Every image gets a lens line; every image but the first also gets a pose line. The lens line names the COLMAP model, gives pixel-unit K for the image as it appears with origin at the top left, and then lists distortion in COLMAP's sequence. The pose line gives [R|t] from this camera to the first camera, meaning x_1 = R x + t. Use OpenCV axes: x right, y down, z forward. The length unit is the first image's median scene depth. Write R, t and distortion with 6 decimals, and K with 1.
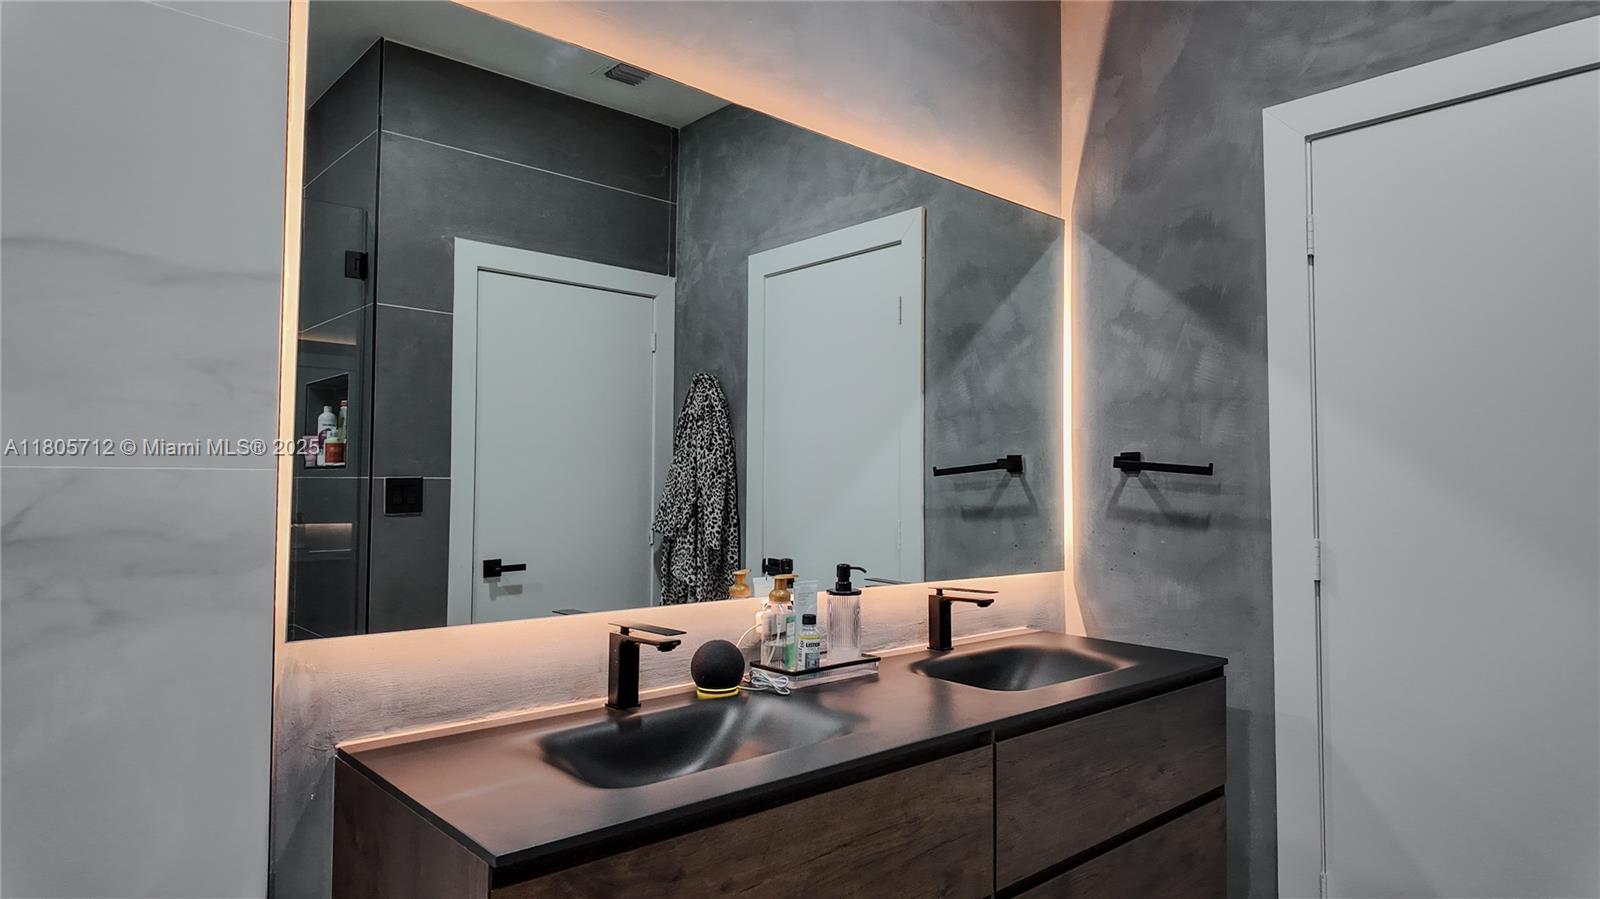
lens RADIAL K [[939.6, 0, 800.0], [0, 939.6, 449.5], [0, 0, 1]] dist [0.021039, -0.001425]
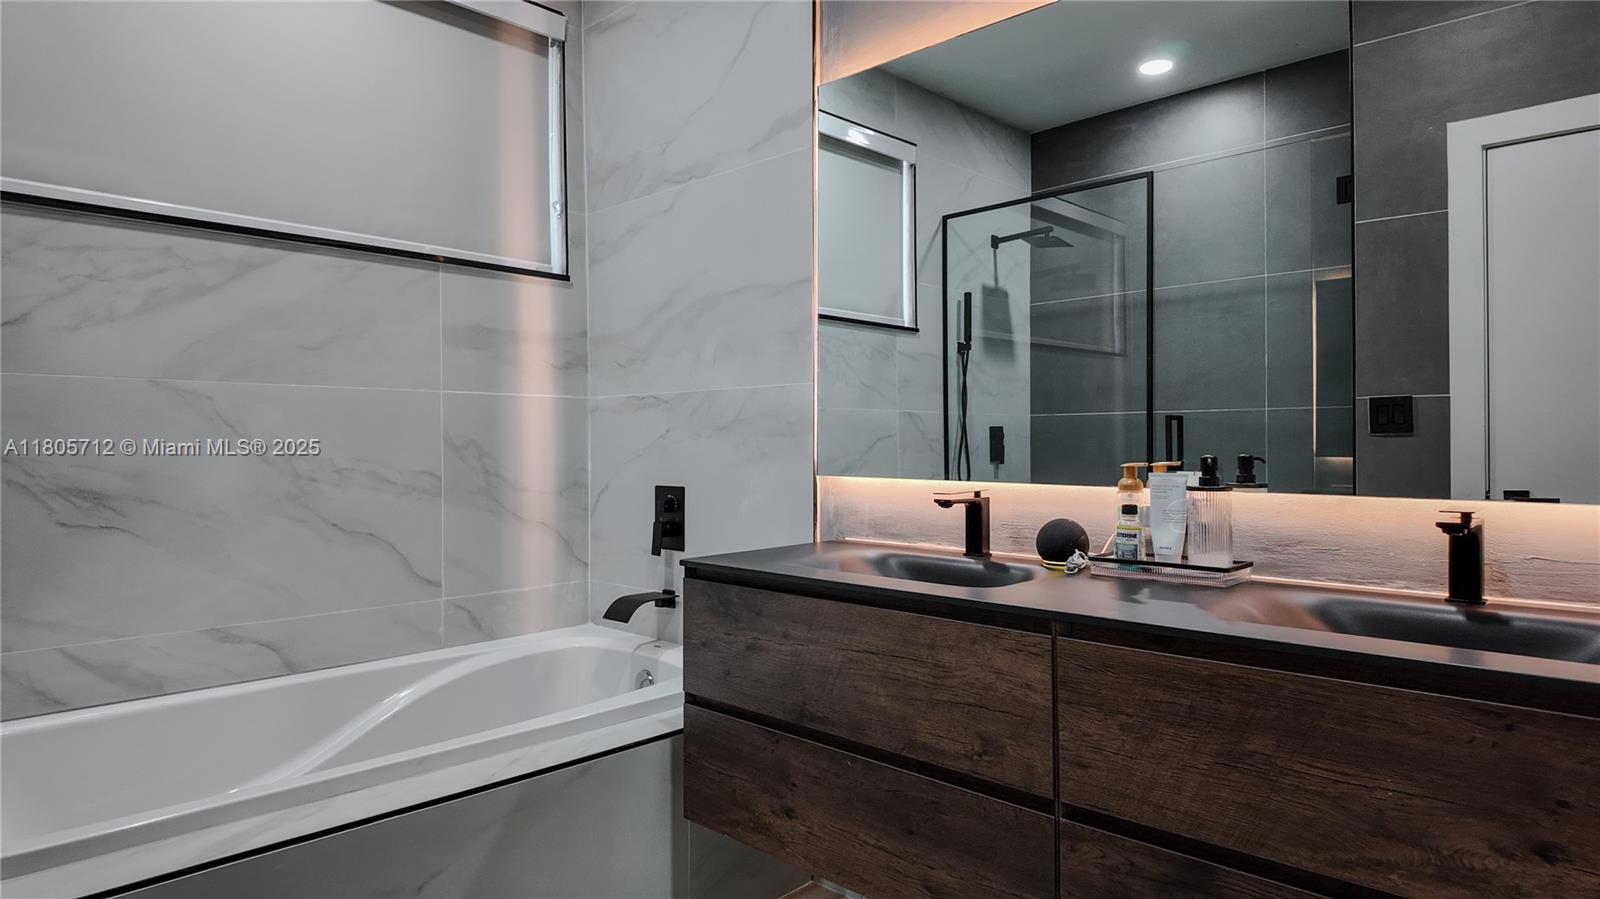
lens RADIAL K [[939.6, 0, 800.0], [0, 939.6, 449.5], [0, 0, 1]] dist [0.021039, -0.001425]
pose [[0.072130, 0.000197, -0.997395, 1.103283], [0.039177, 0.999228, 0.003031, 0.125348], [0.996626, -0.039293, 0.072067, 0.716200]]
